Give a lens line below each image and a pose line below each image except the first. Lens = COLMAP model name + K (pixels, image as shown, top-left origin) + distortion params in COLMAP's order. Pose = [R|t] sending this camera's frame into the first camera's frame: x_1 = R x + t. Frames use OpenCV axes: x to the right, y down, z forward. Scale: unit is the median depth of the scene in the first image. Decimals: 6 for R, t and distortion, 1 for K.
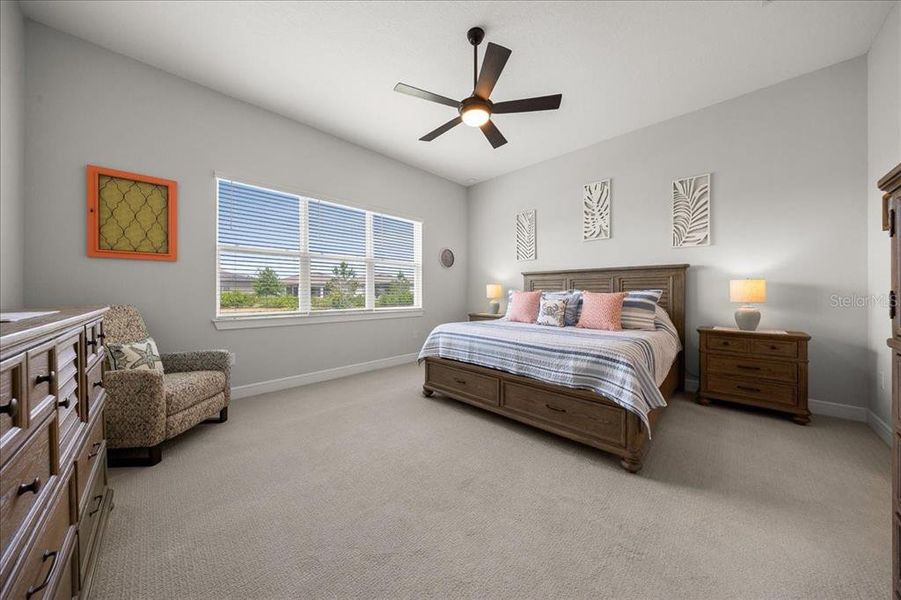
lens RADIAL K [[290.5, 0, 455.6], [0, 290.5, 294.2], [0, 0, 1]] dist [-0.000512, -0.000046]
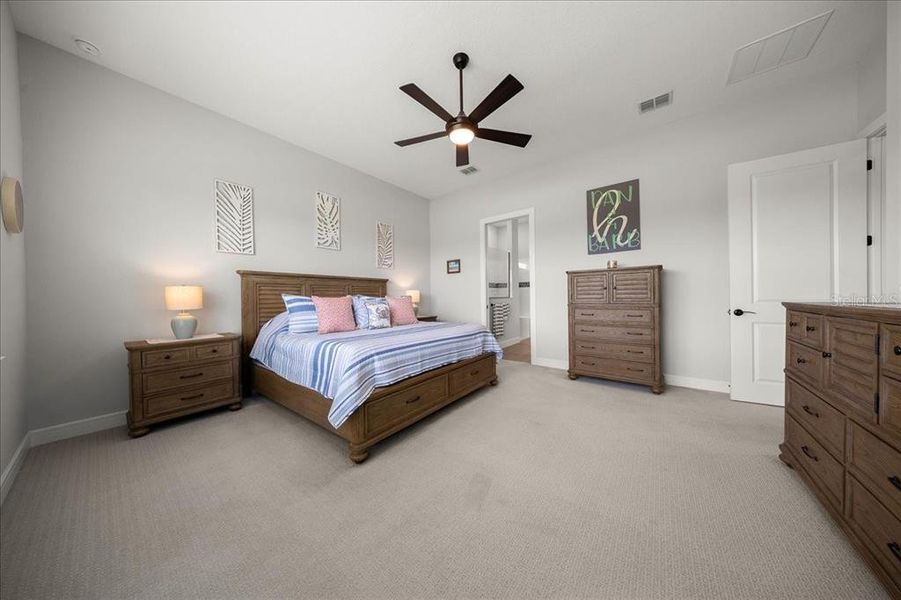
lens RADIAL K [[271.0, 0, 450.5], [0, 271.0, 300.0], [0, 0, 1]] dist [-0.000312, -0.000015]
pose [[-0.117465, -0.003973, 0.993069, -0.679382], [0.026016, 0.999636, 0.007076, 0.003577], [-0.992736, 0.026667, -0.117319, 0.849815]]
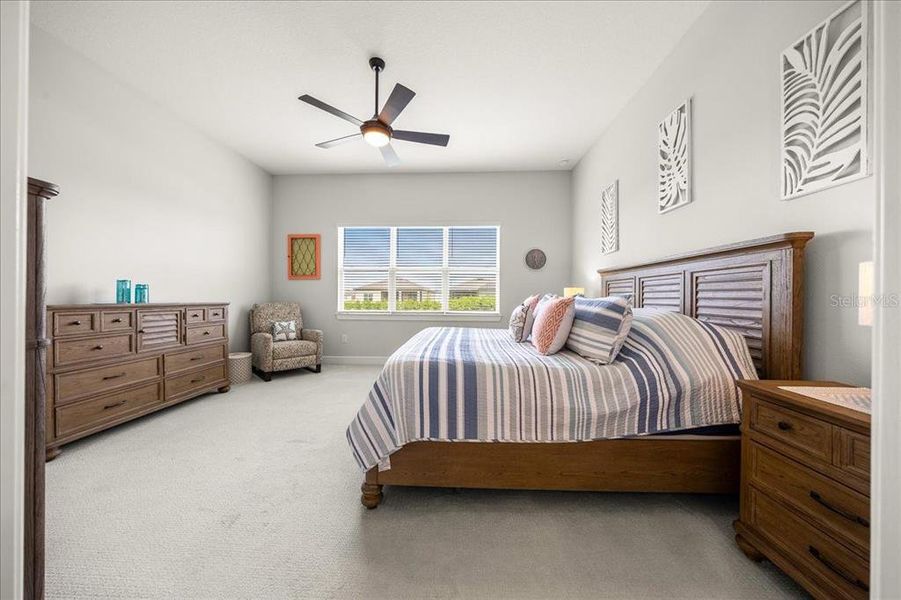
lens RADIAL K [[297.6, 0, 452.0], [0, 297.6, 296.9], [0, 0, 1]] dist [-0.001353, -0.000139]
pose [[0.668741, 0.001654, -0.743494, 0.789060], [-0.009008, 0.999942, -0.005879, -0.001052], [0.743441, 0.010629, 0.668717, 0.327809]]
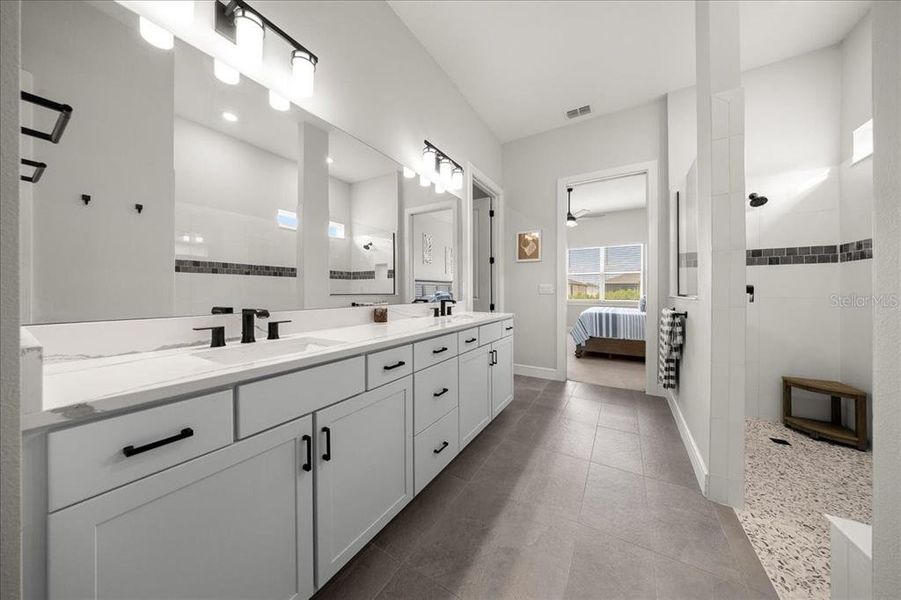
lens RADIAL K [[288.8, 0, 447.4], [0, 288.8, 291.4], [0, 0, 1]] dist [-0.001698, -0.000133]
pose [[0.227255, 0.002458, -0.973832, 1.664776], [-0.008013, 0.999968, 0.000654, 0.004355], [0.973802, 0.007655, 0.227268, -0.465623]]
